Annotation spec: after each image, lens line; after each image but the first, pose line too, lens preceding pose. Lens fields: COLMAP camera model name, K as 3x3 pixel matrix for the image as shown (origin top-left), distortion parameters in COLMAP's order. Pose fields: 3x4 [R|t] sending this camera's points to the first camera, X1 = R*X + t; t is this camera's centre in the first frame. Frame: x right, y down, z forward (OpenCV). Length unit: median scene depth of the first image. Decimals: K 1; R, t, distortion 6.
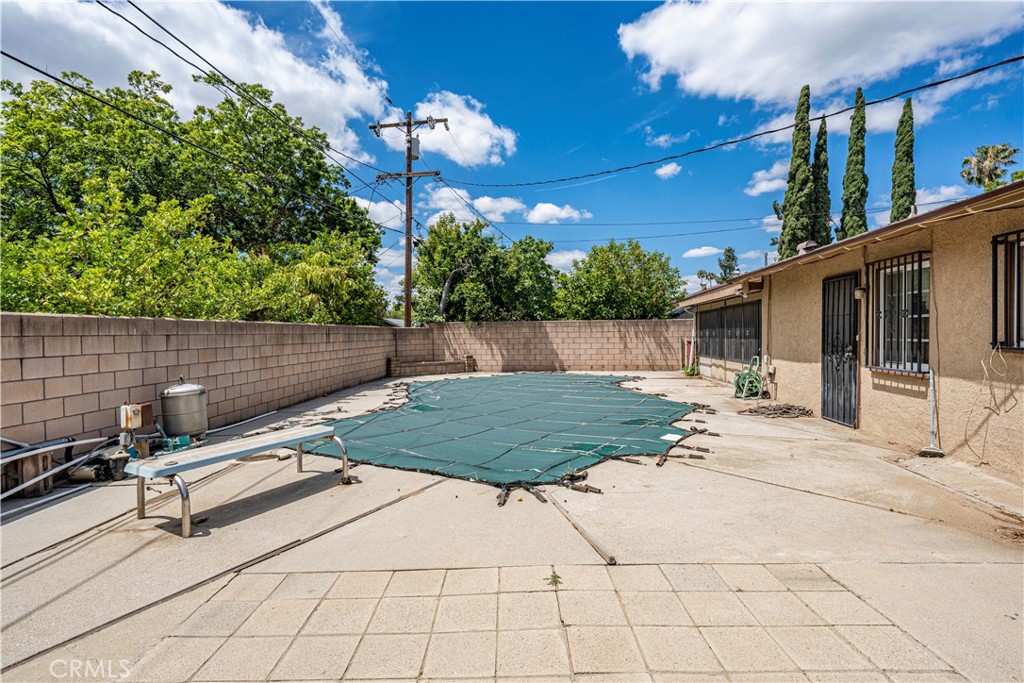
lens RADIAL K [[494.7, 0, 509.4], [0, 494.7, 340.4], [0, 0, 1]] dist [0.003323, -0.003119]
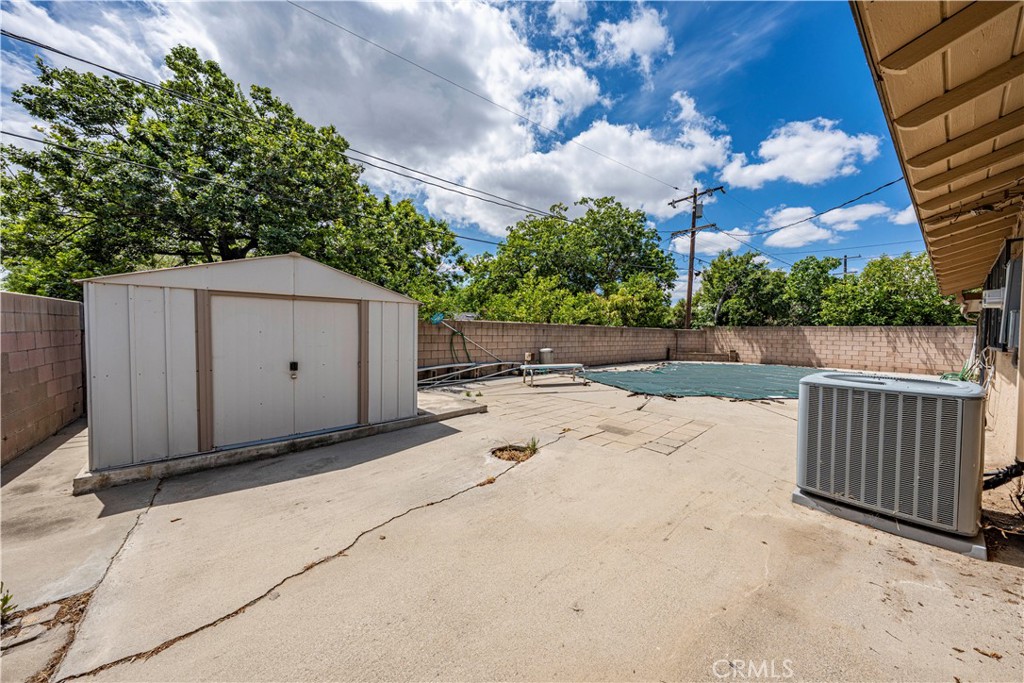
lens RADIAL K [[346.8, 0, 509.4], [0, 346.8, 340.3], [0, 0, 1]] dist [-0.001850, 0.000502]
pose [[0.698721, 0.039180, -0.714321, 0.178441], [-0.036106, 0.999158, 0.019486, 0.005962], [0.714483, 0.012176, 0.699547, -0.147637]]
